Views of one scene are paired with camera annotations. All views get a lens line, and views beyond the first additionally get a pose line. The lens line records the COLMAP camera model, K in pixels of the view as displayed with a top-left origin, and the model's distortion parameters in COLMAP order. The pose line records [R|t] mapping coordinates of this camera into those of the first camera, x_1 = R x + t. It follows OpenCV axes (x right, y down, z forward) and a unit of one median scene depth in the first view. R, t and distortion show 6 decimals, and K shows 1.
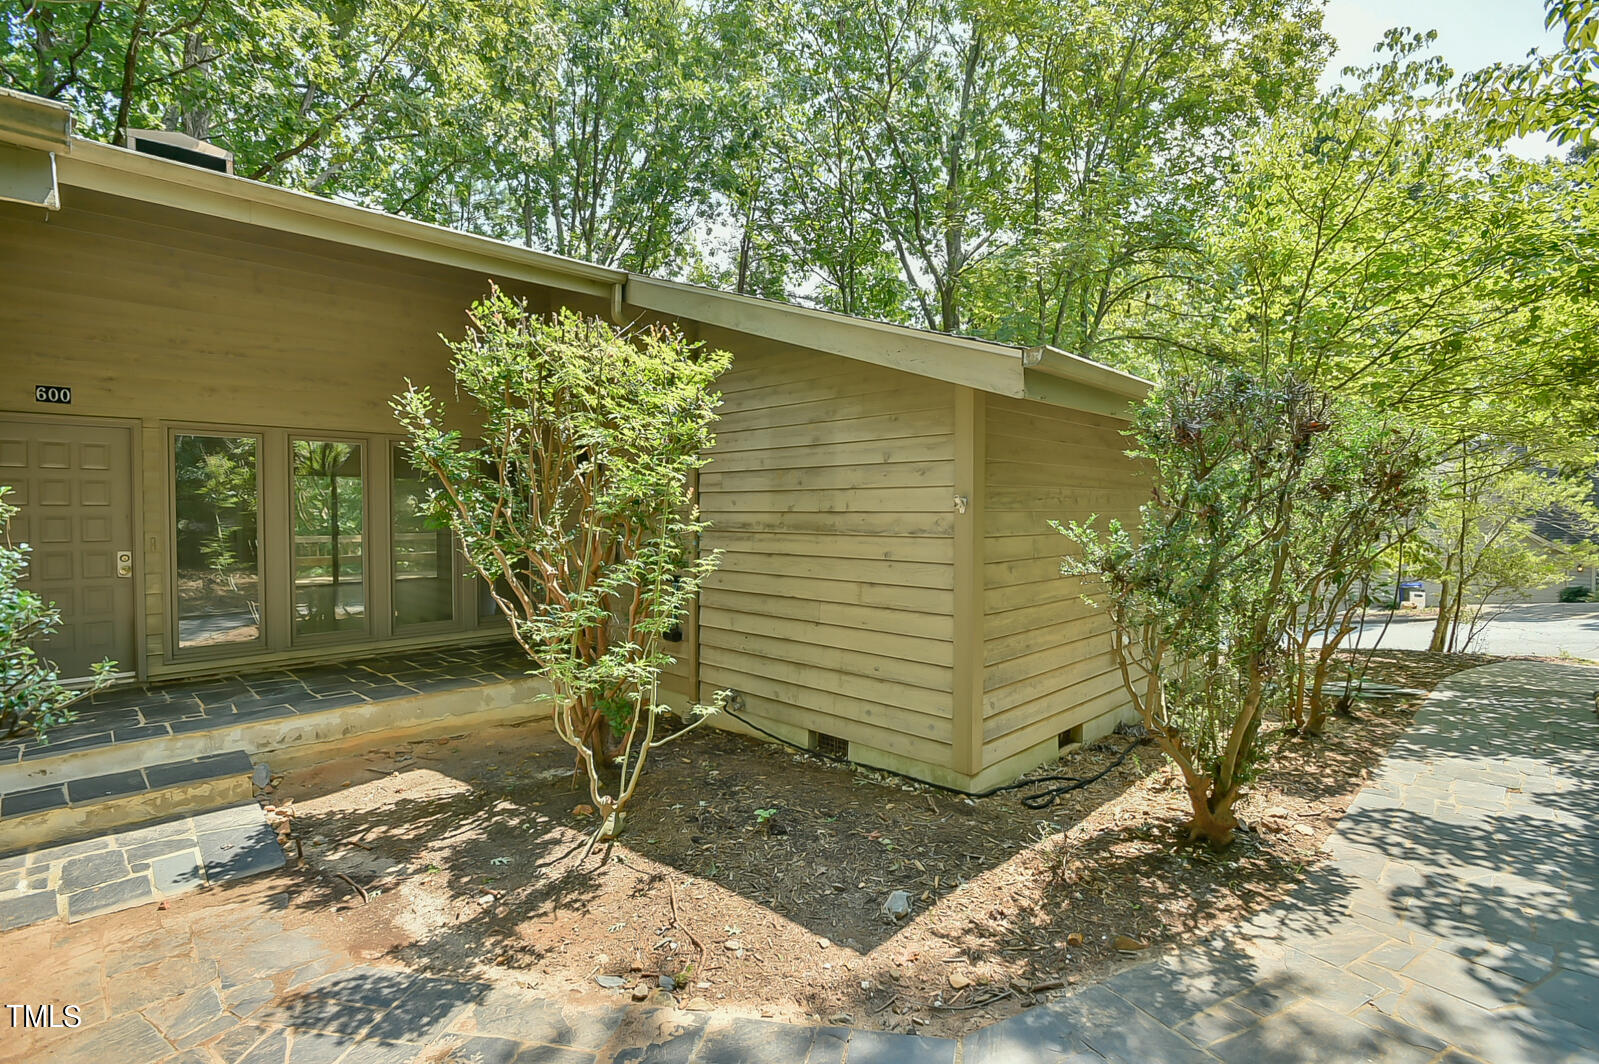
lens RADIAL K [[756.5, 0, 799.5], [0, 756.5, 532.0], [0, 0, 1]] dist [0.000441, -0.006523]
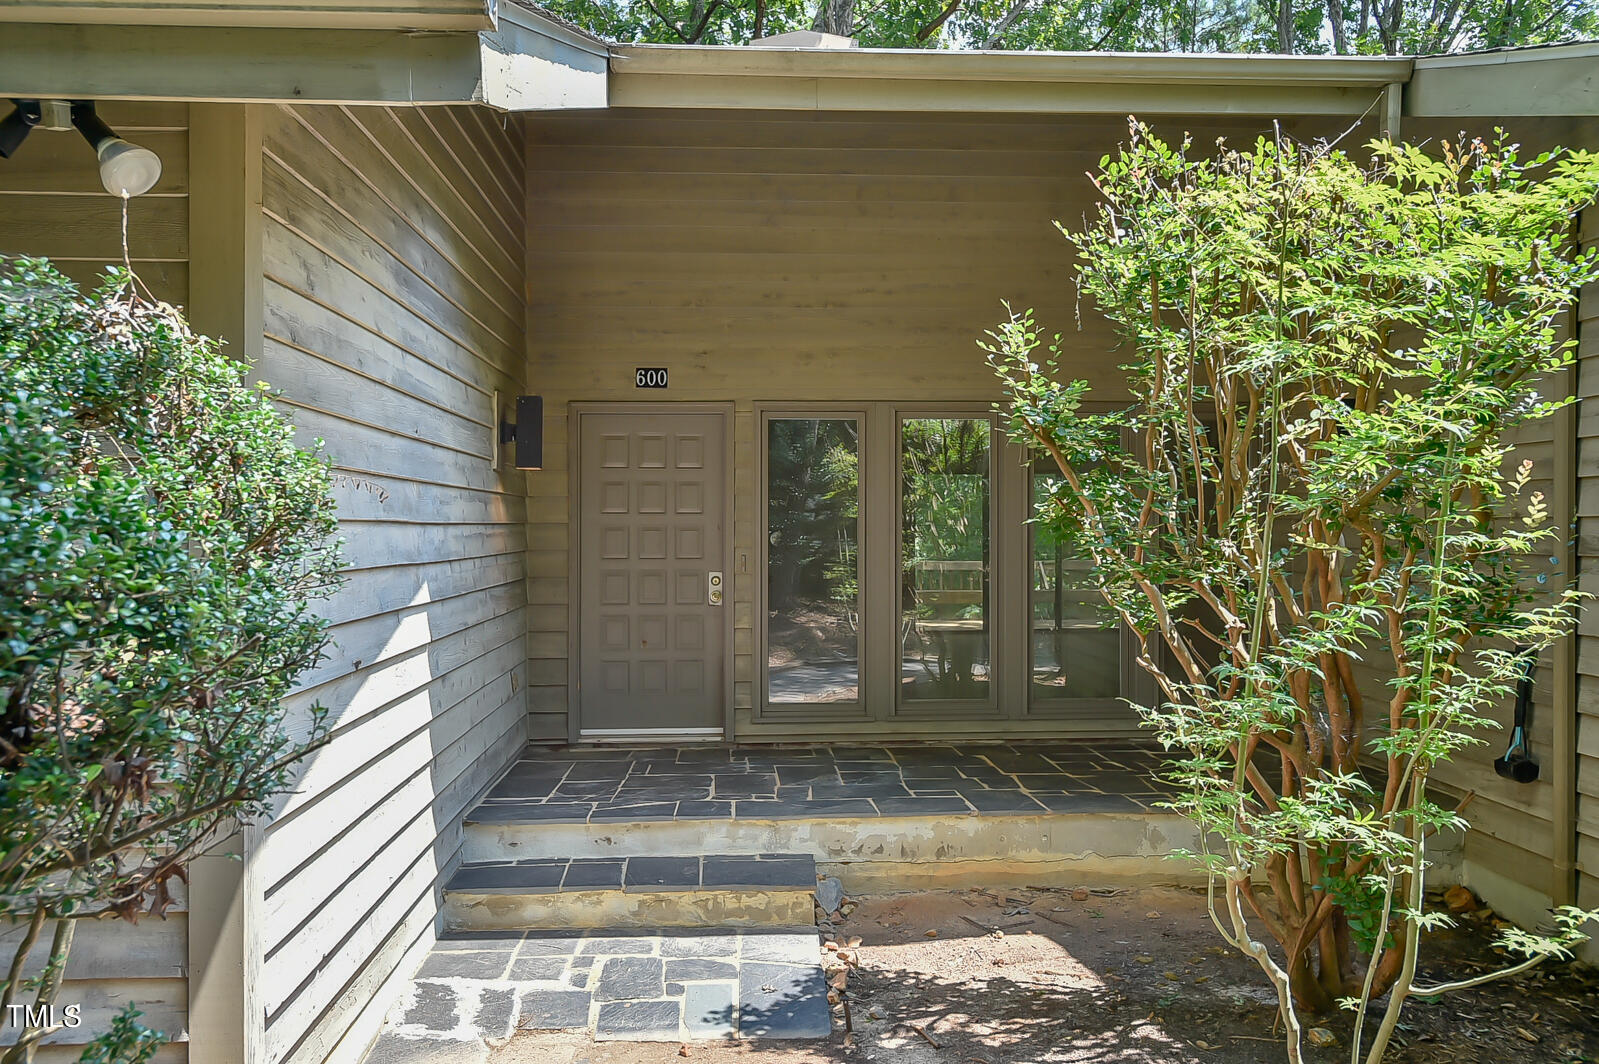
lens RADIAL K [[1243.5, 0, 799.5], [0, 1243.5, 532.0], [0, 0, 1]] dist [-0.020326, 0.012211]
pose [[0.743359, 0.000586, -0.668892, 0.037979], [-0.017543, 0.999673, -0.018620, 0.008687], [0.668662, 0.025576, 0.743126, 0.128137]]
